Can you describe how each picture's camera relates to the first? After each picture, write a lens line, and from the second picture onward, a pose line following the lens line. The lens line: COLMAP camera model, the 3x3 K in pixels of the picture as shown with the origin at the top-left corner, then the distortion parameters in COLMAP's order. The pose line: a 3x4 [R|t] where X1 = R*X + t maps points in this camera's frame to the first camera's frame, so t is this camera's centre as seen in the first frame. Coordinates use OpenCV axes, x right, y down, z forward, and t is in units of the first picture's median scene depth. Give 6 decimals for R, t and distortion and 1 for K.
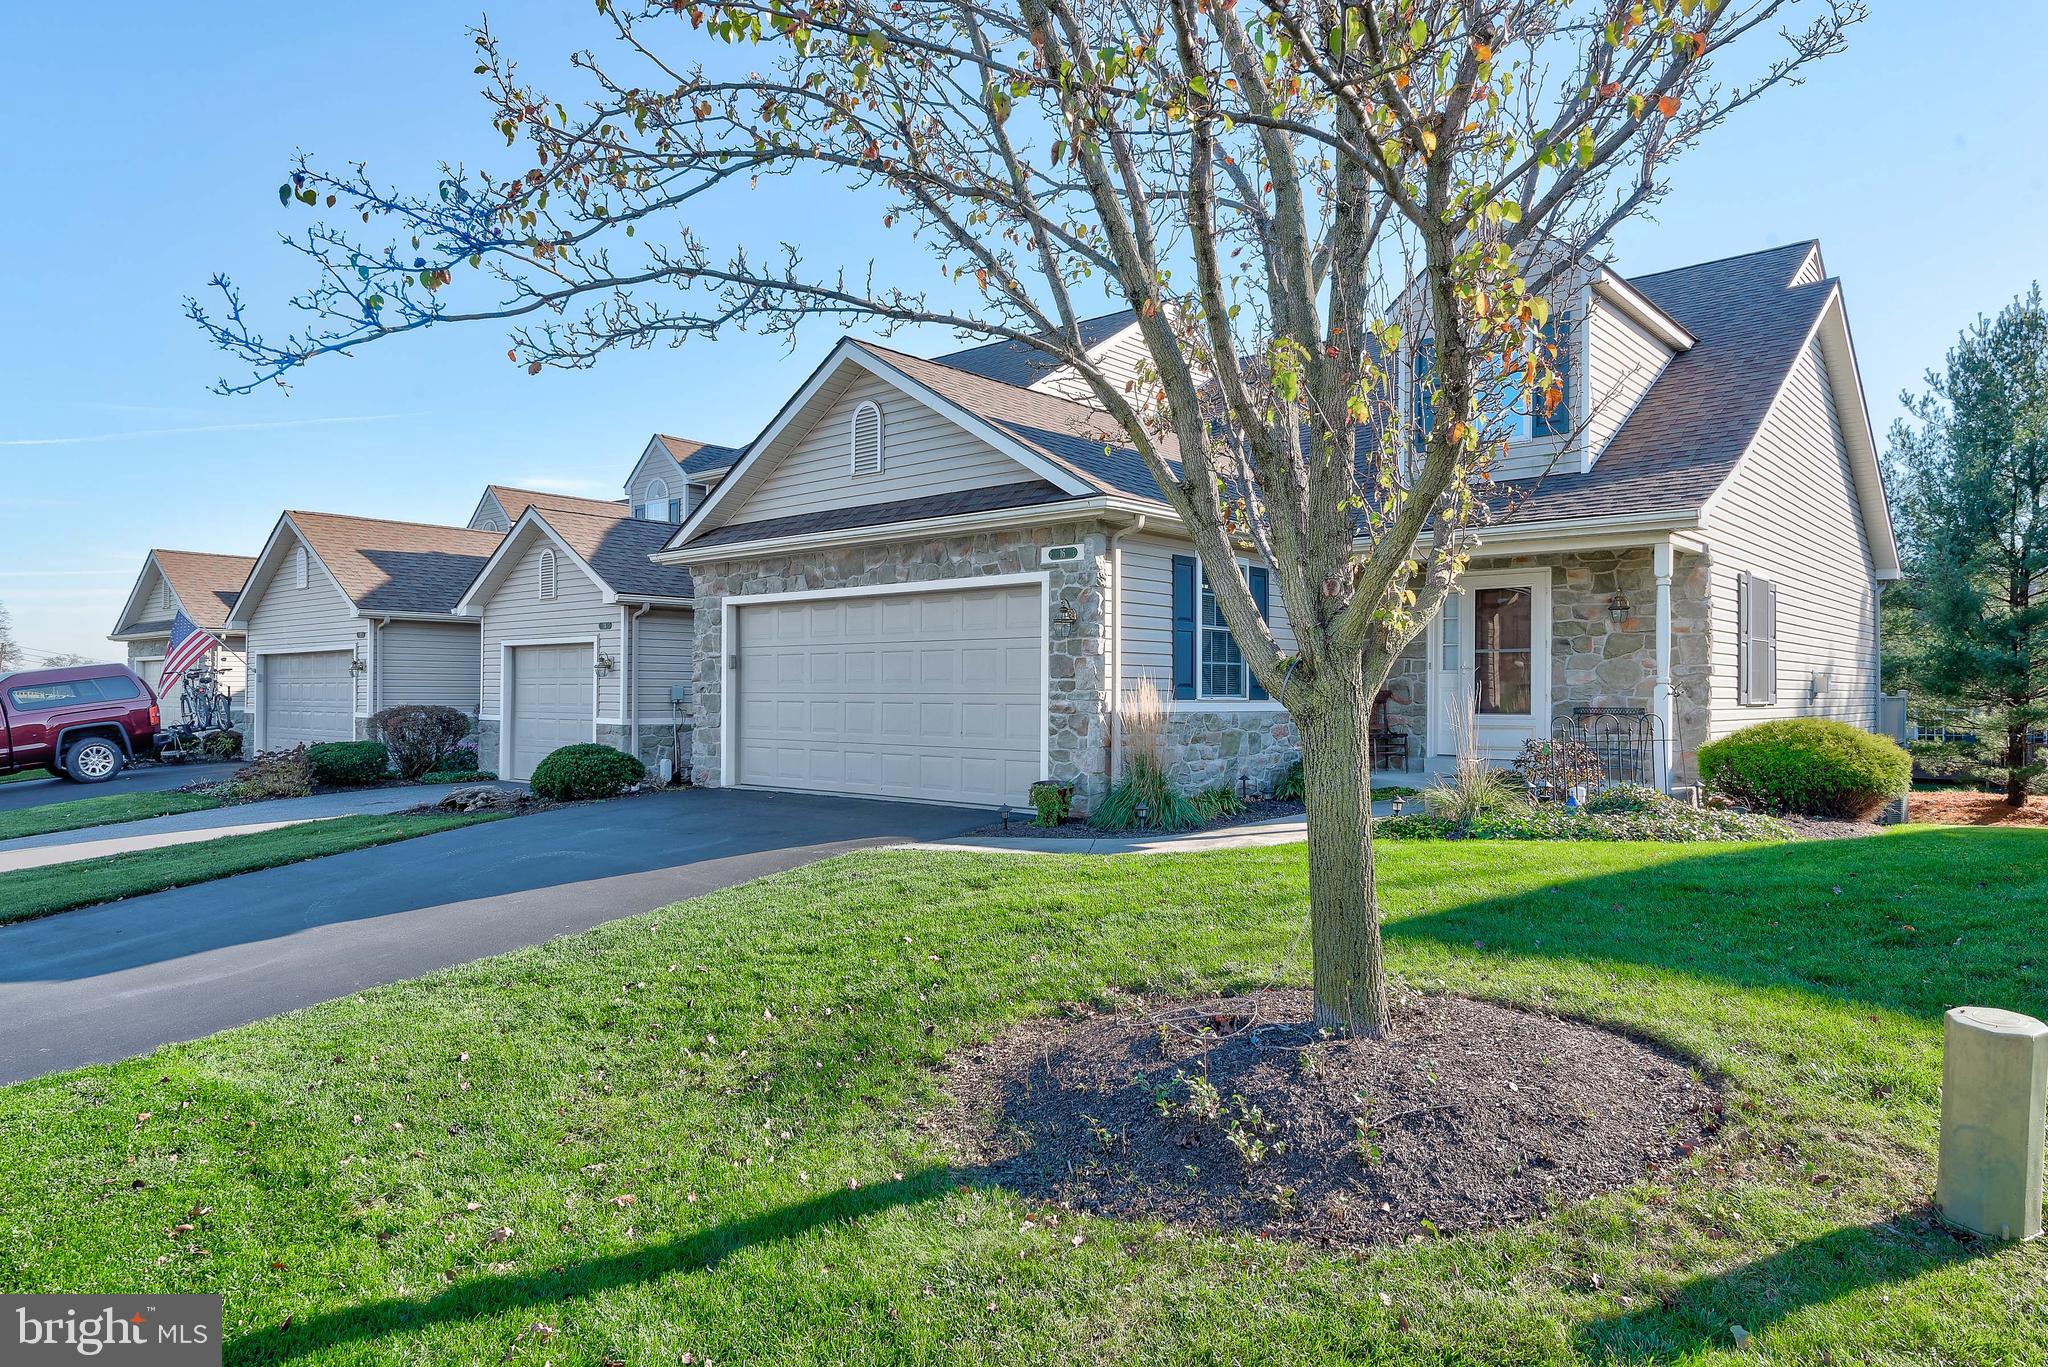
lens RADIAL K [[1235.3, 0, 1007.4], [0, 1235.3, 686.8], [0, 0, 1]] dist [-0.006998, -0.004002]
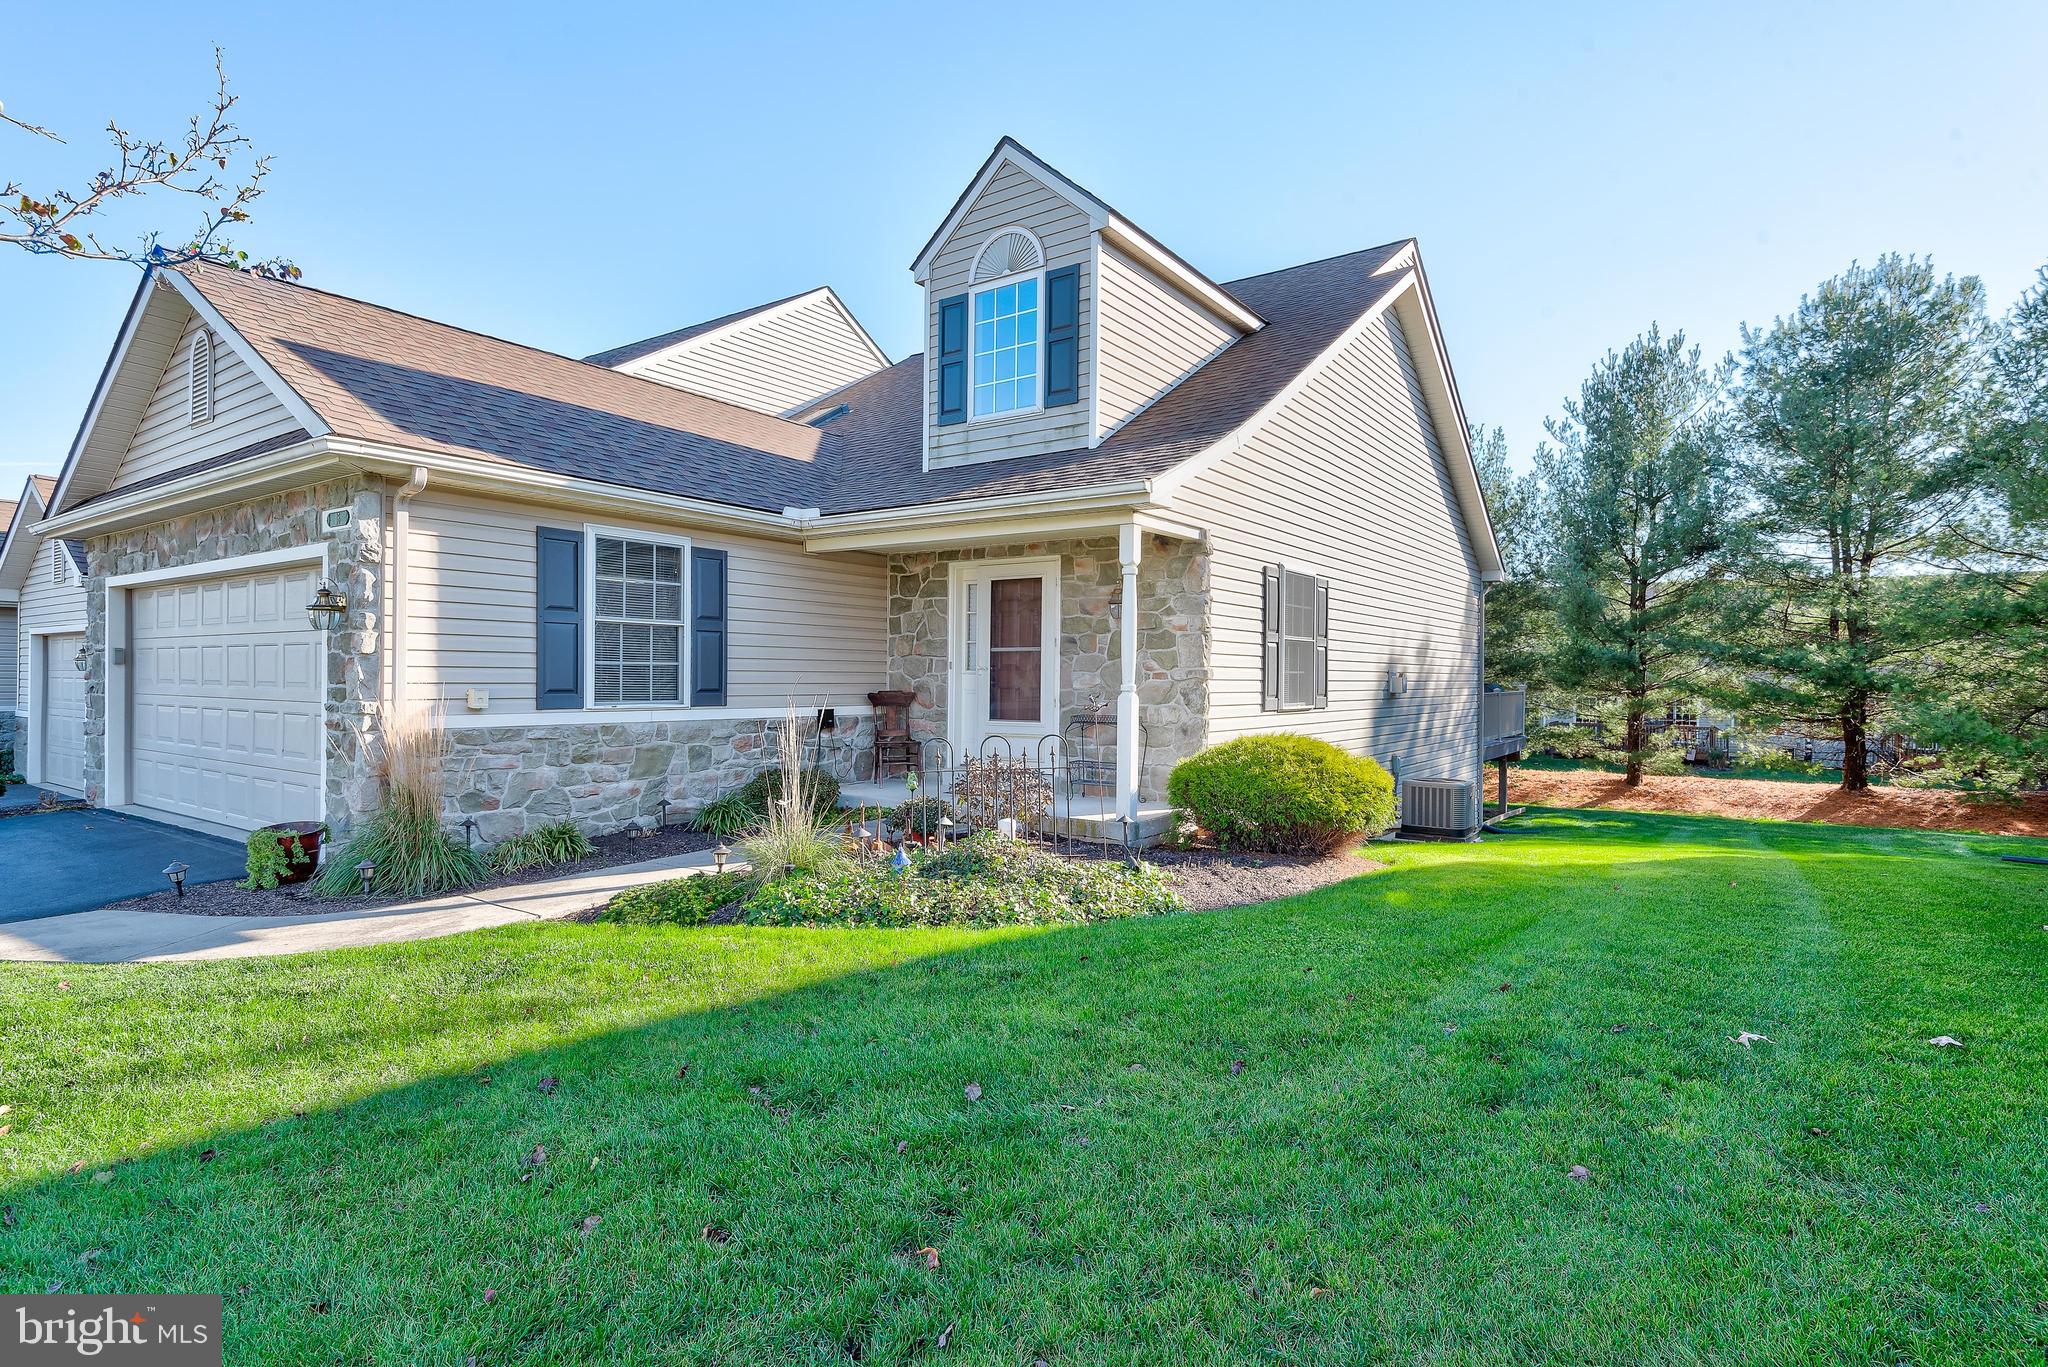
lens RADIAL K [[1018.2, 0, 1042.9], [0, 1018.2, 679.5], [0, 0, 1]] dist [0.011453, -0.002188]
pose [[0.991927, 0.002733, 0.126784, 0.338450], [-0.003915, 0.999951, 0.009075, -0.014659], [-0.126753, -0.009498, 0.991889, 0.278937]]
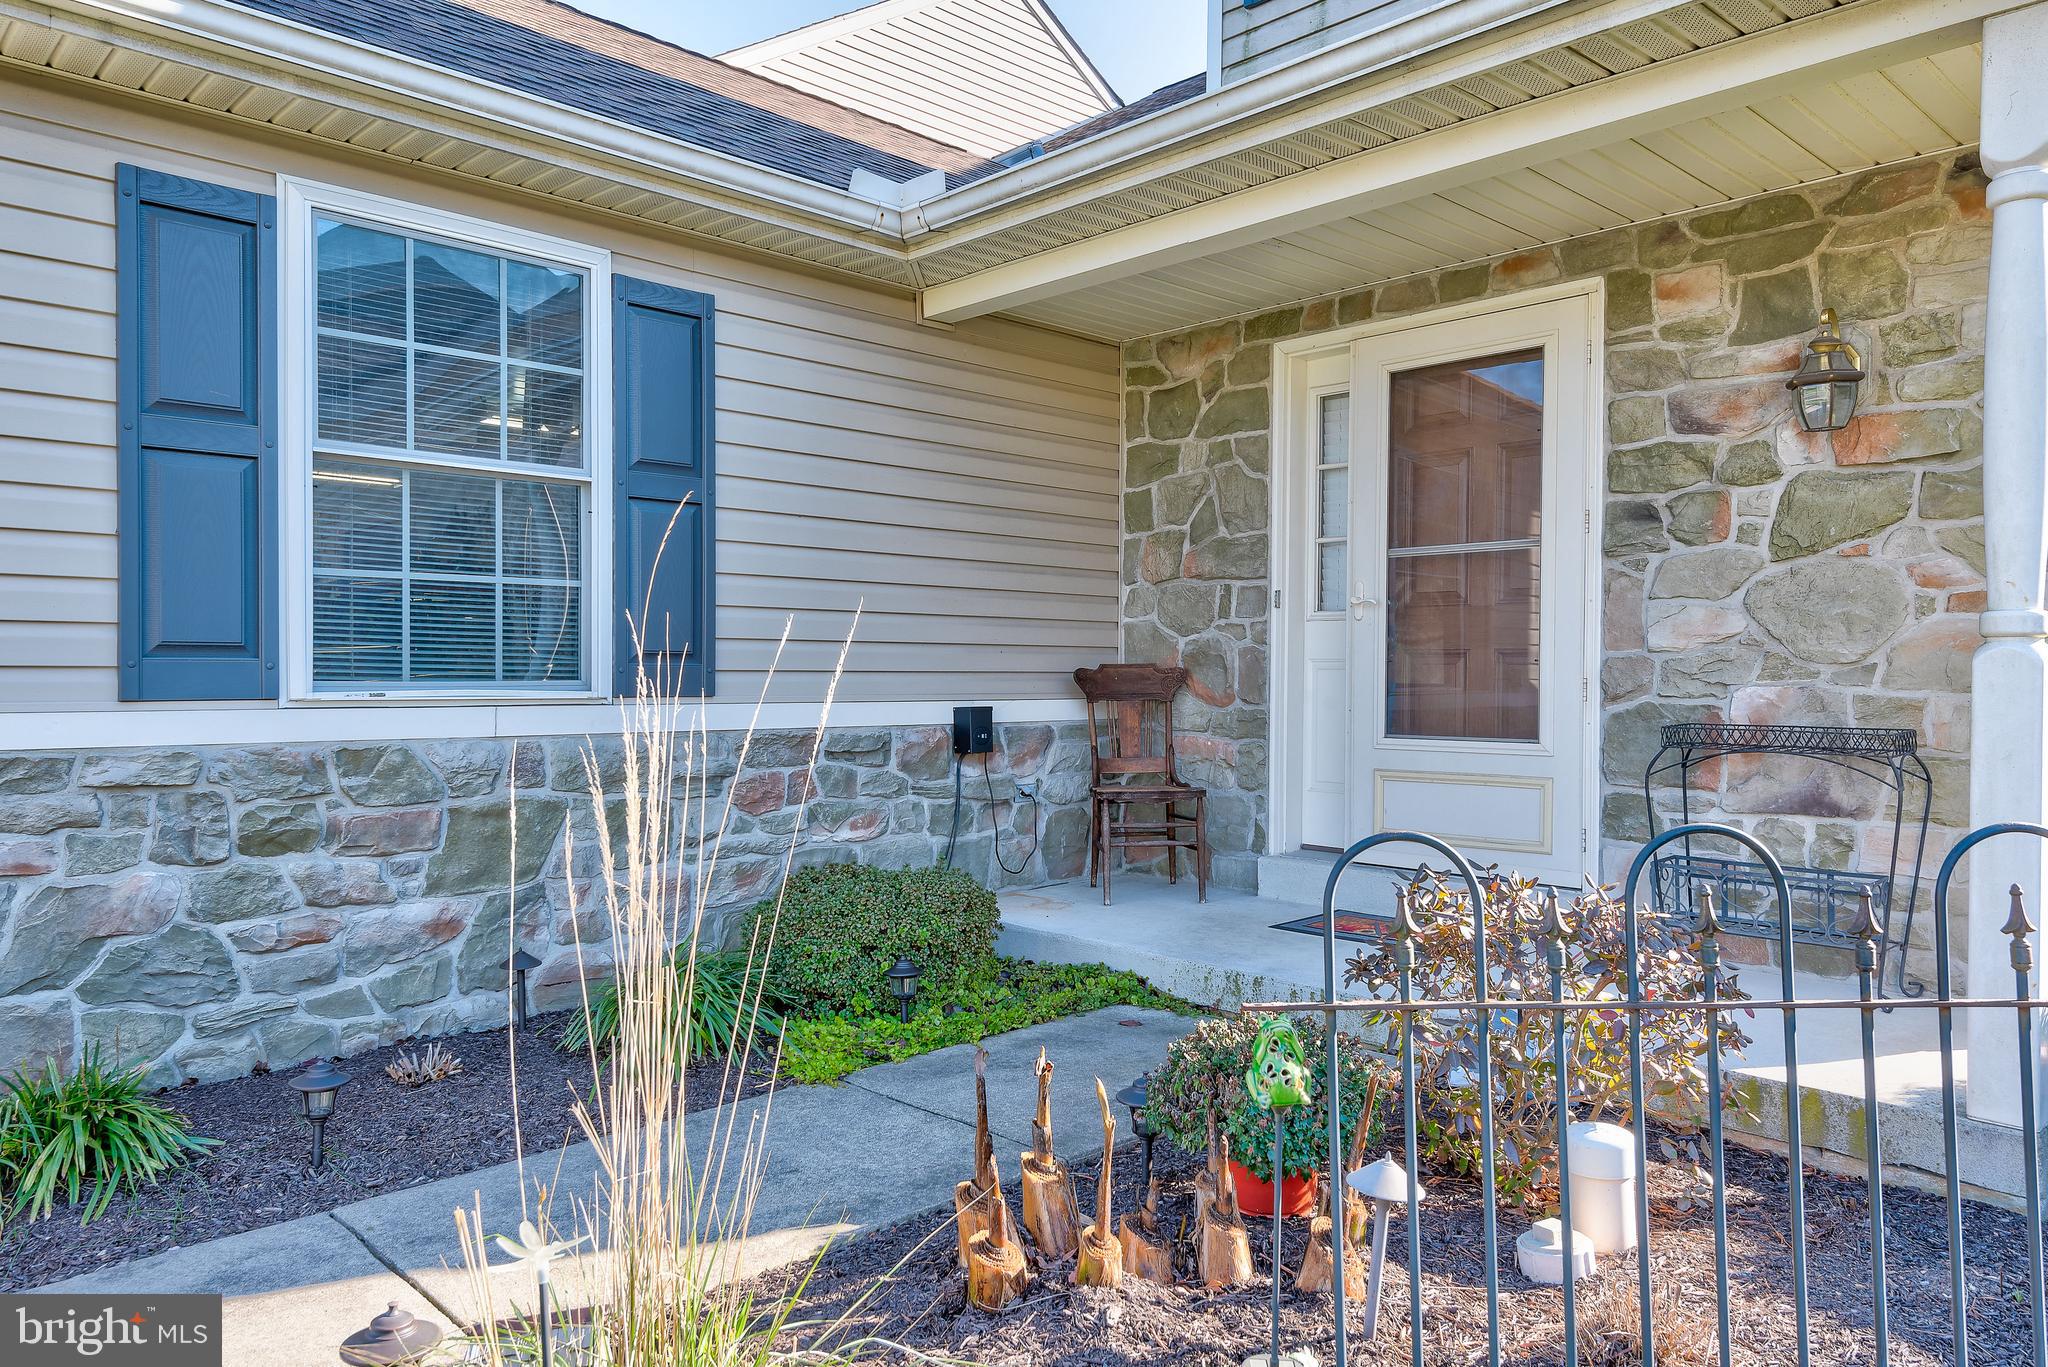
lens RADIAL K [[1375.9, 0, 1051.1], [0, 1375.9, 678.3], [0, 0, 1]] dist [0.023690, -0.003989]
pose [[0.997752, 0.000900, -0.067008, 0.325875], [-0.000133, 0.999934, 0.011445, 0.001650], [0.067014, -0.011410, 0.997687, 0.640892]]
